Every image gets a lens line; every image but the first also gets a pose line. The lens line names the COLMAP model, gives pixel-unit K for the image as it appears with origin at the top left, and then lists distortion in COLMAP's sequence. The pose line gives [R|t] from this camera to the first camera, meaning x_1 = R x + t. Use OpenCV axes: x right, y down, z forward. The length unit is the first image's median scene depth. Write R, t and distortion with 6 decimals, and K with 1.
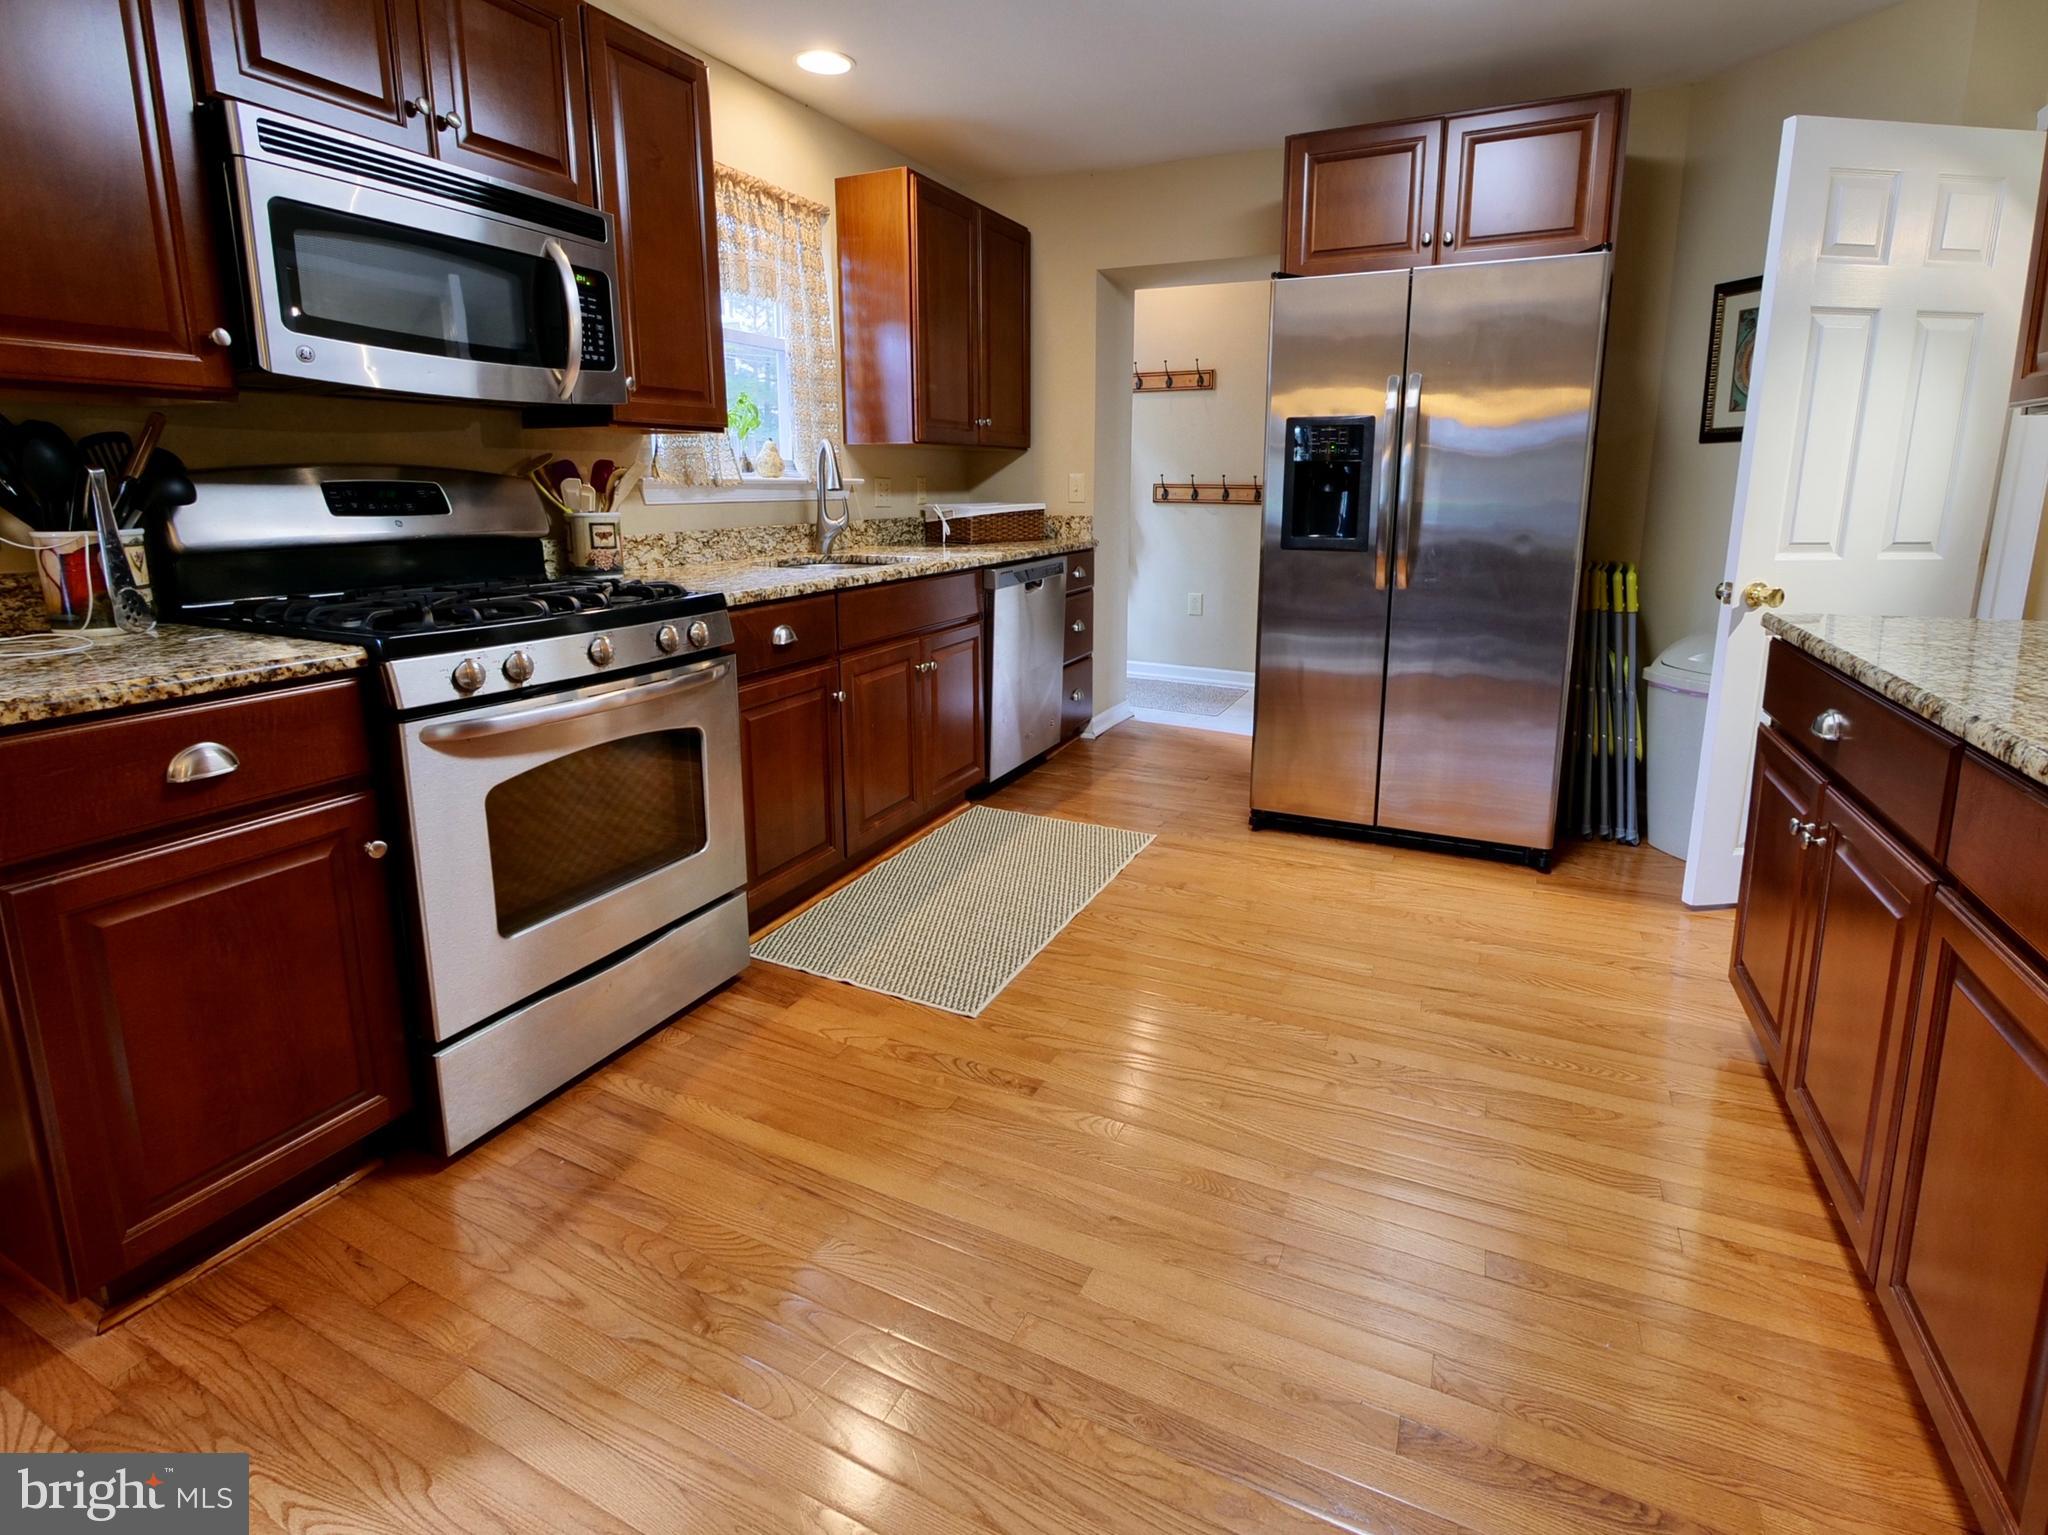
lens RADIAL K [[1255.0, 0, 1024.0], [0, 1255.0, 767.5], [0, 0, 1]] dist [-0.007370, -0.001875]
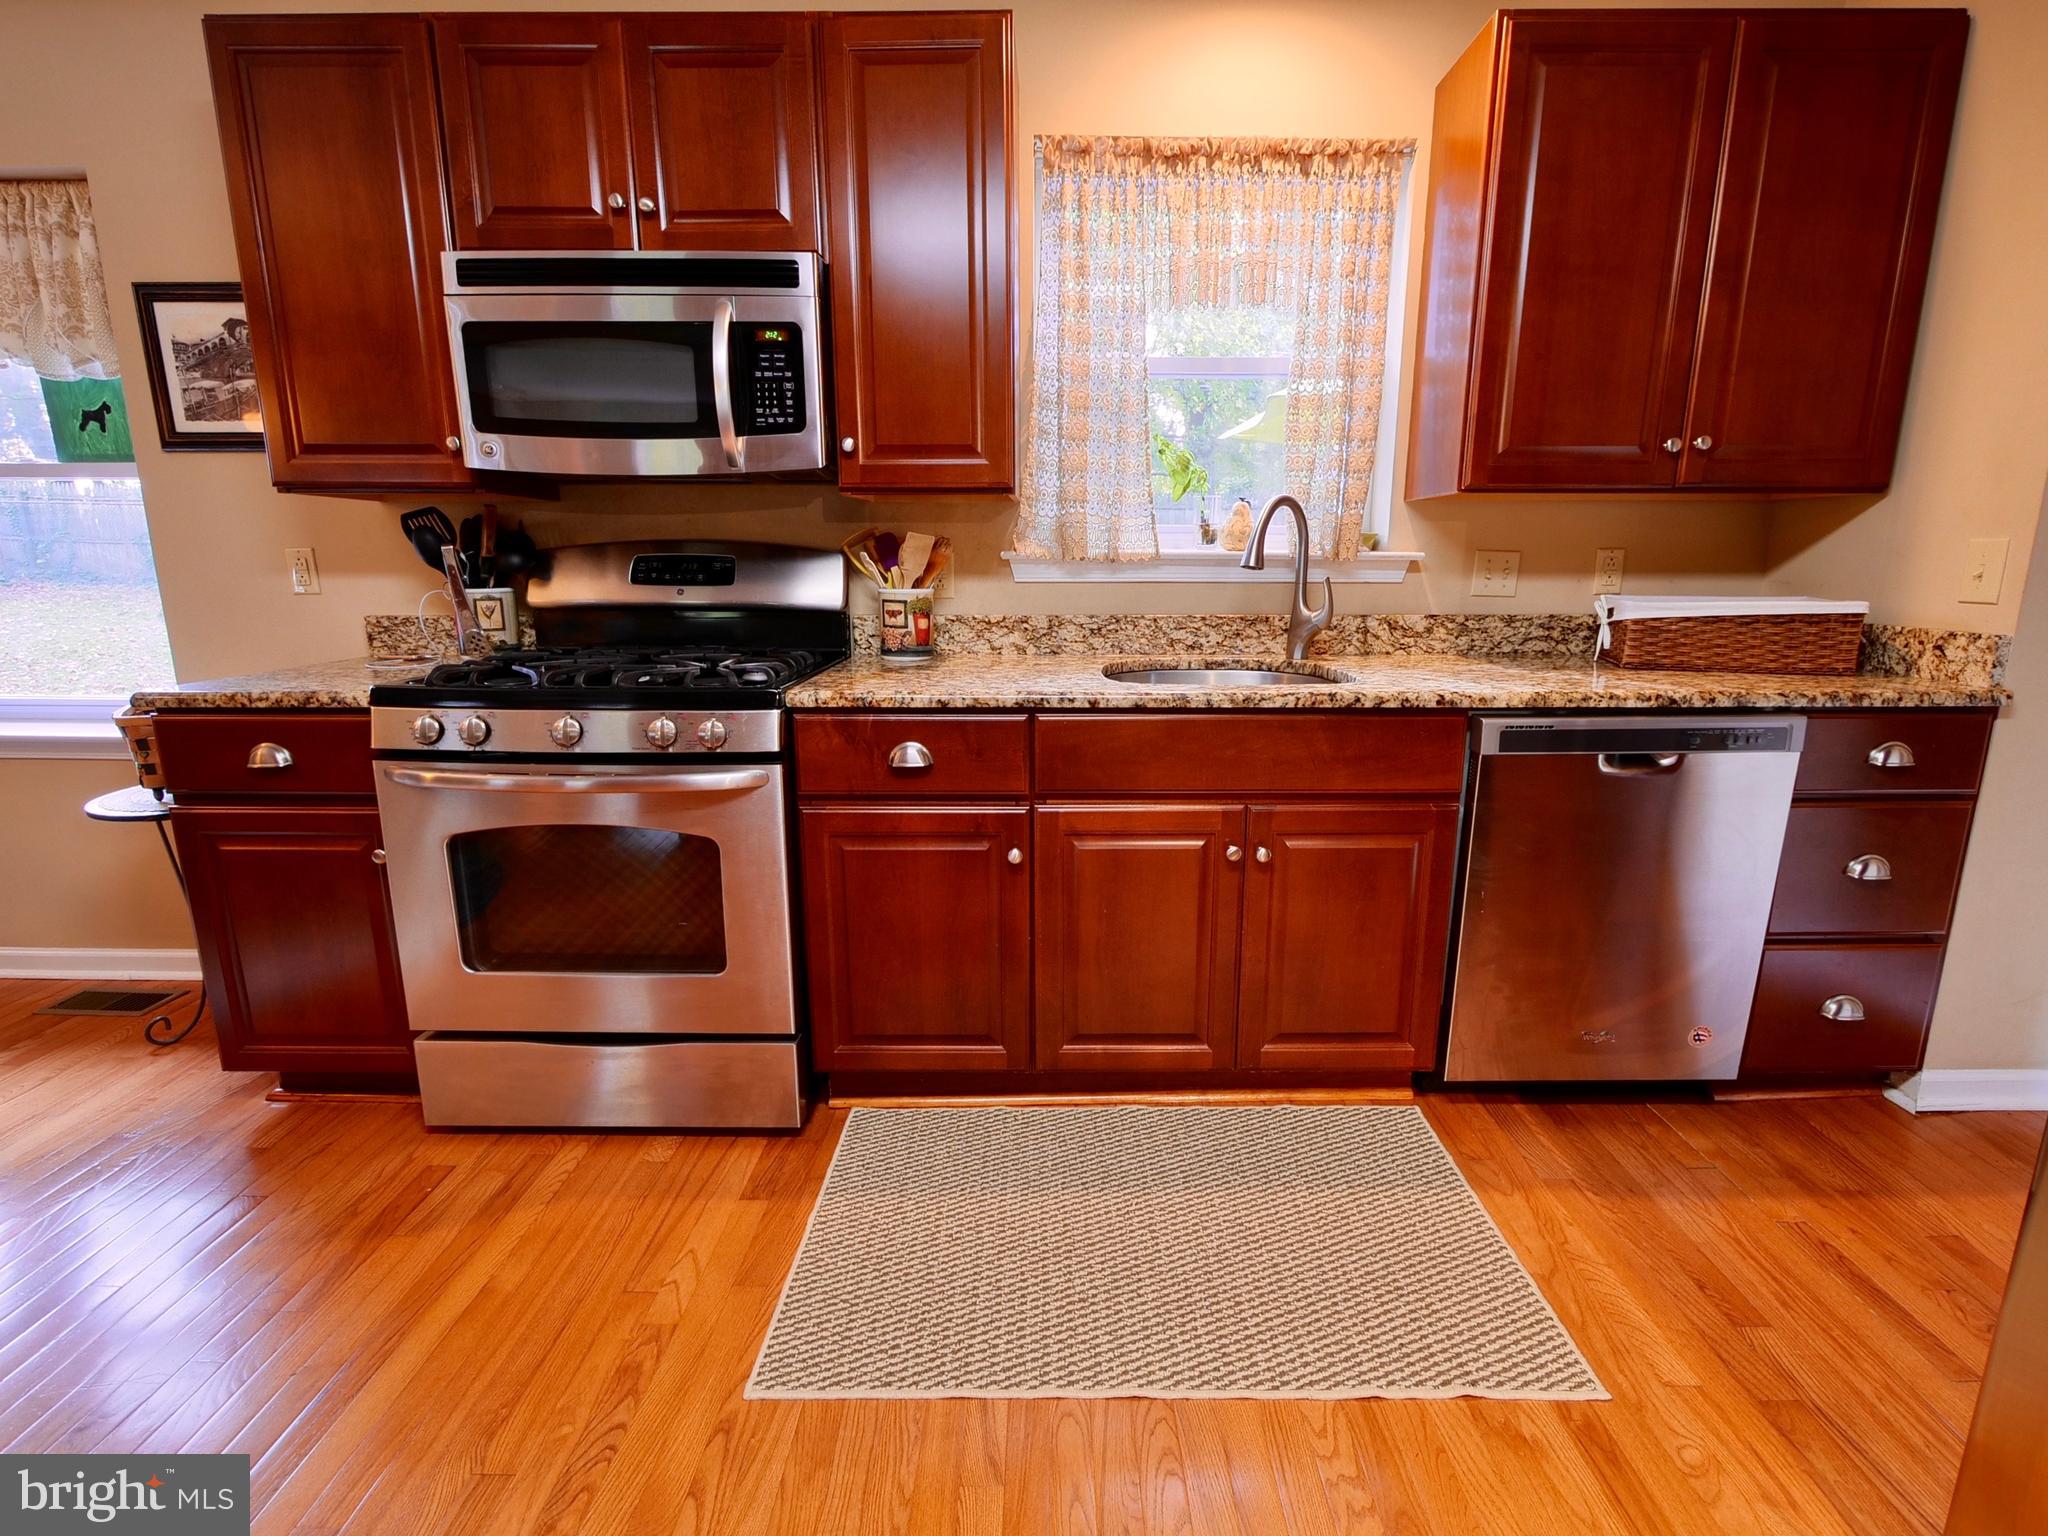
lens RADIAL K [[940.0, 0, 1050.9], [0, 940.0, 758.3], [0, 0, 1]] dist [-0.001829, -0.000403]
pose [[0.345041, 0.193393, -0.918447, 0.355400], [-0.209886, 0.969660, 0.125327, -0.188531], [0.914819, 0.149526, 0.375163, 0.842715]]
